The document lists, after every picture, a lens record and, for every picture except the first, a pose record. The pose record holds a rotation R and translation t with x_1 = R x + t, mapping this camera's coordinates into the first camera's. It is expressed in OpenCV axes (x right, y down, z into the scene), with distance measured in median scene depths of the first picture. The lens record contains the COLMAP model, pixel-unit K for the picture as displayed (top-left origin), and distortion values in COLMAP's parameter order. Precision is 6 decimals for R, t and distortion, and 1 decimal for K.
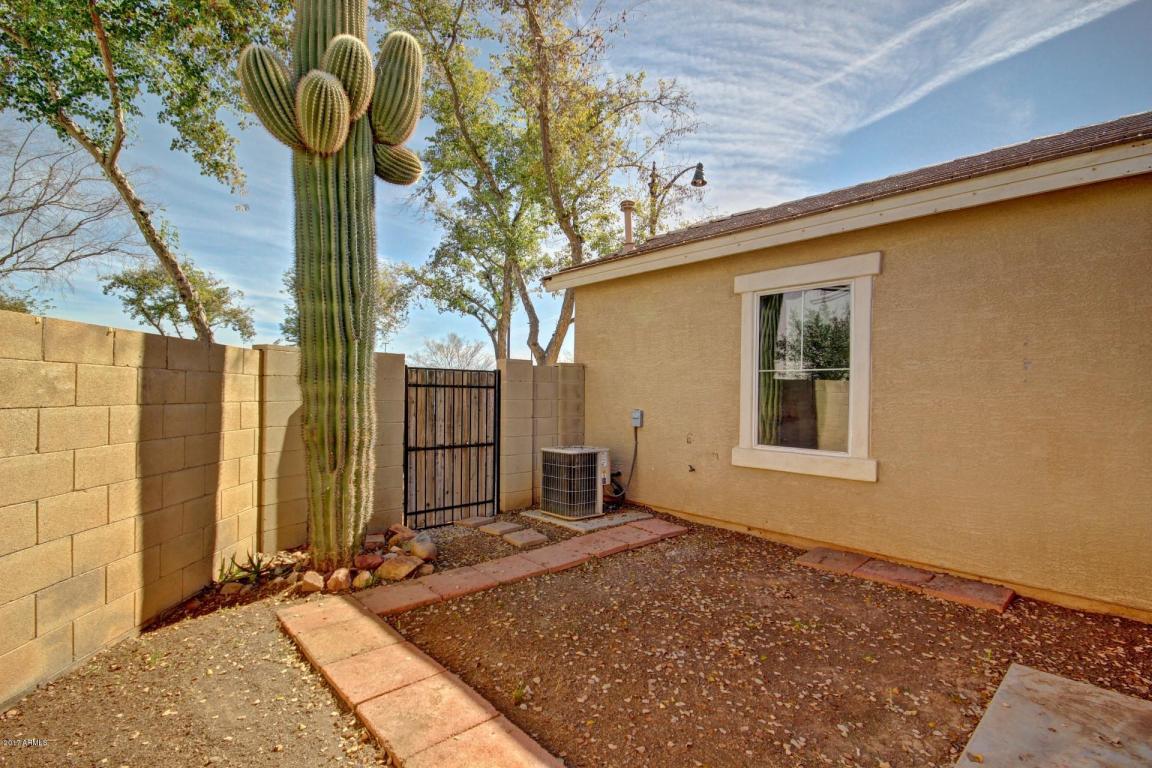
lens RADIAL K [[535.2, 0, 564.6], [0, 535.2, 390.3], [0, 0, 1]] dist [0.001225, -0.000942]
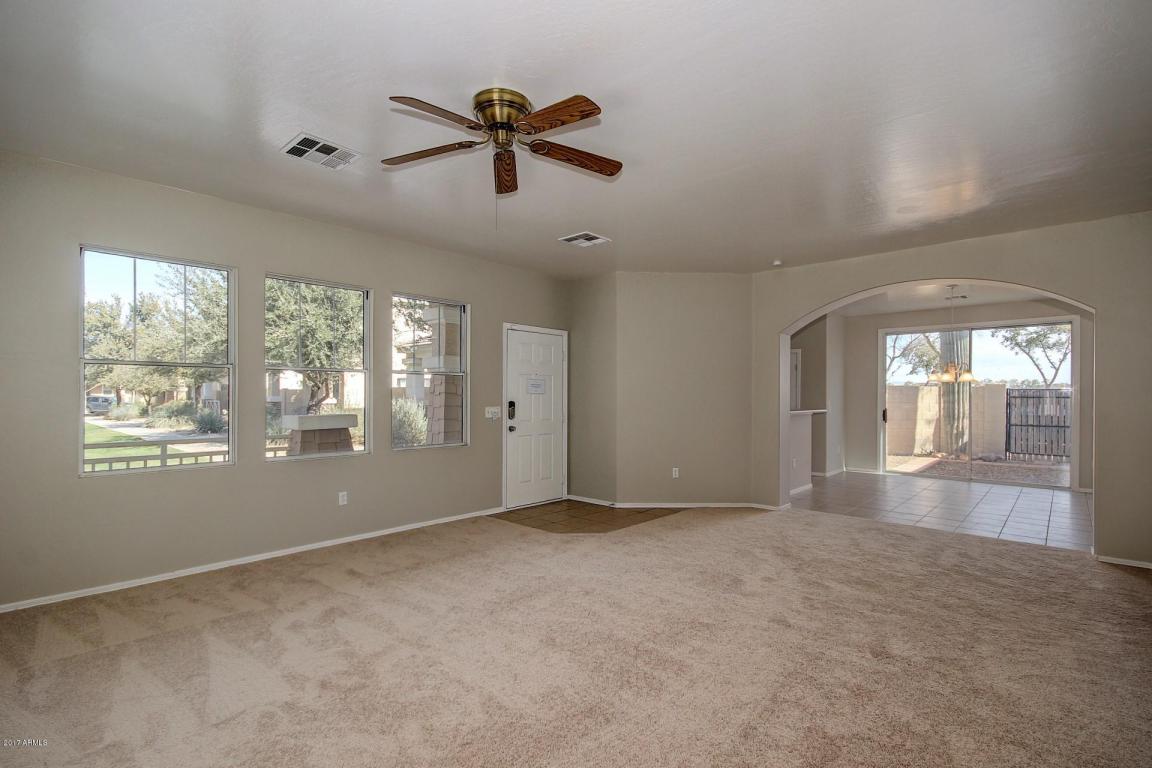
lens RADIAL K [[535.2, 0, 574.6], [0, 535.2, 393.3], [0, 0, 1]] dist [0.001225, -0.000942]
pose [[0.097320, -0.017127, -0.995106, 1.819199], [0.003755, 0.999851, -0.016841, 0.005211], [0.995246, -0.002097, 0.097370, -1.108838]]
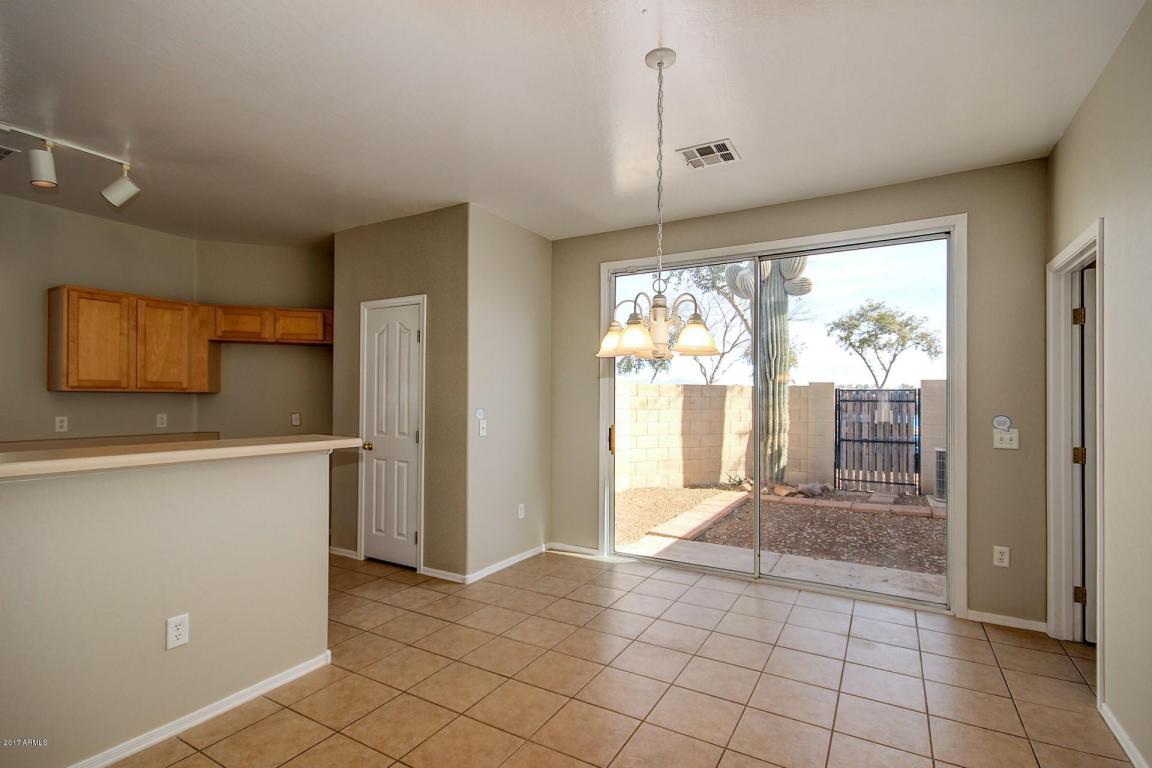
lens RADIAL K [[535.2, 0, 577.8], [0, 535.2, 393.6], [0, 0, 1]] dist [0.001225, -0.000942]
pose [[0.309235, -0.022366, -0.950723, 0.995644], [0.006522, 0.999750, -0.021398, -0.002133], [0.950963, 0.000416, 0.309303, -0.267259]]
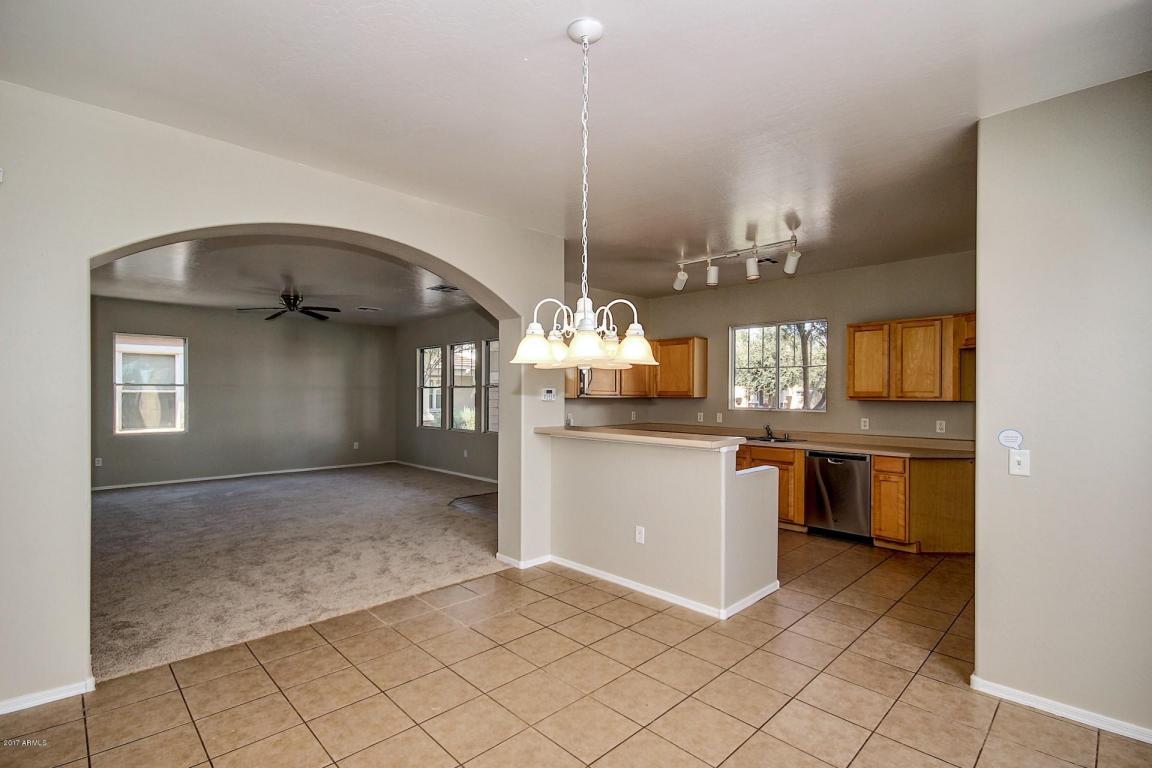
lens RADIAL K [[535.2, 0, 579.1], [0, 535.2, 392.1], [0, 0, 1]] dist [0.001225, -0.000942]
pose [[-0.998751, -0.020750, -0.045443, 0.678849], [-0.020253, 0.999730, -0.011372, -0.017079], [0.045667, -0.010437, -0.998902, 0.232606]]
